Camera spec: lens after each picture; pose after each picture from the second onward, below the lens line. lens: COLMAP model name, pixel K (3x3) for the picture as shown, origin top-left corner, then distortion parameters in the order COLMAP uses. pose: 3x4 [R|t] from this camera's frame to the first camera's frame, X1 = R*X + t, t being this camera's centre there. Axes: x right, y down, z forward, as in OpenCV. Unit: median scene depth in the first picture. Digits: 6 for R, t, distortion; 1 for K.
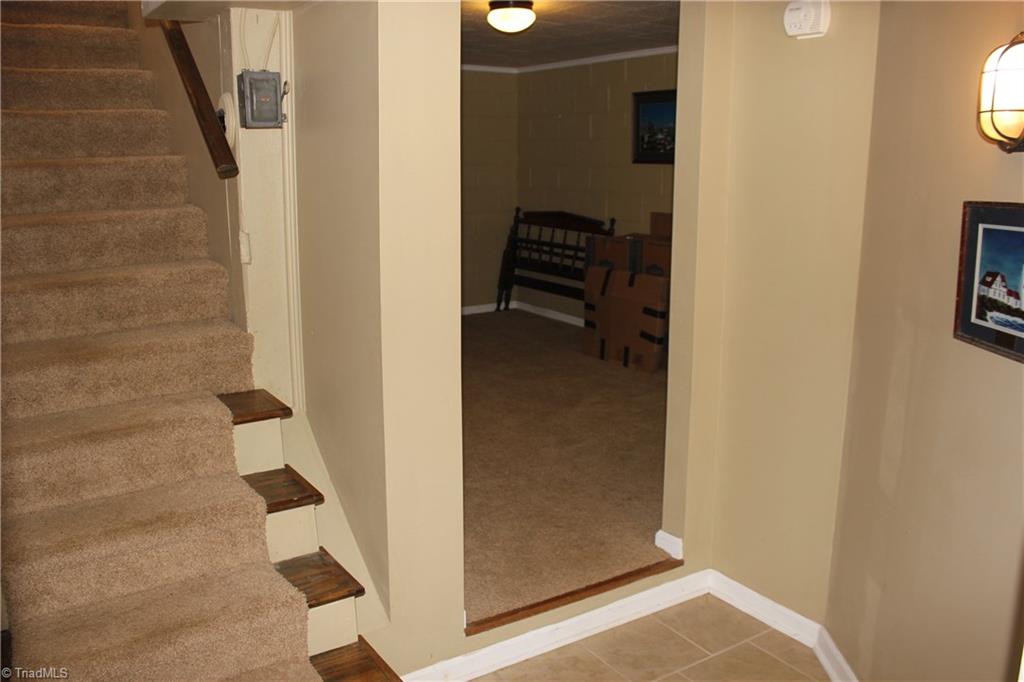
lens RADIAL K [[859.7, 0, 511.1], [0, 859.7, 347.1], [0, 0, 1]] dist [-0.173629, 0.156219]
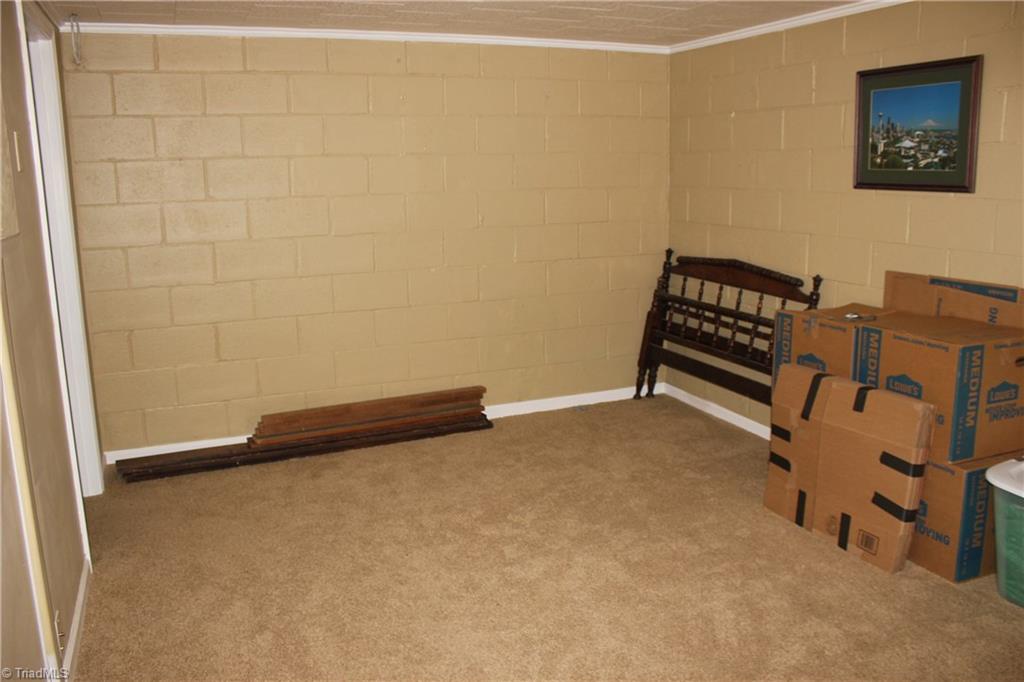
lens RADIAL K [[859.7, 0, 511.1], [0, 859.7, 347.1], [0, 0, 1]] dist [-0.173629, 0.156219]
pose [[0.982265, 0.021937, -0.186211, 0.013484], [-0.024140, 0.999663, -0.009571, -0.081462], [0.185938, 0.013897, 0.982463, 0.329774]]
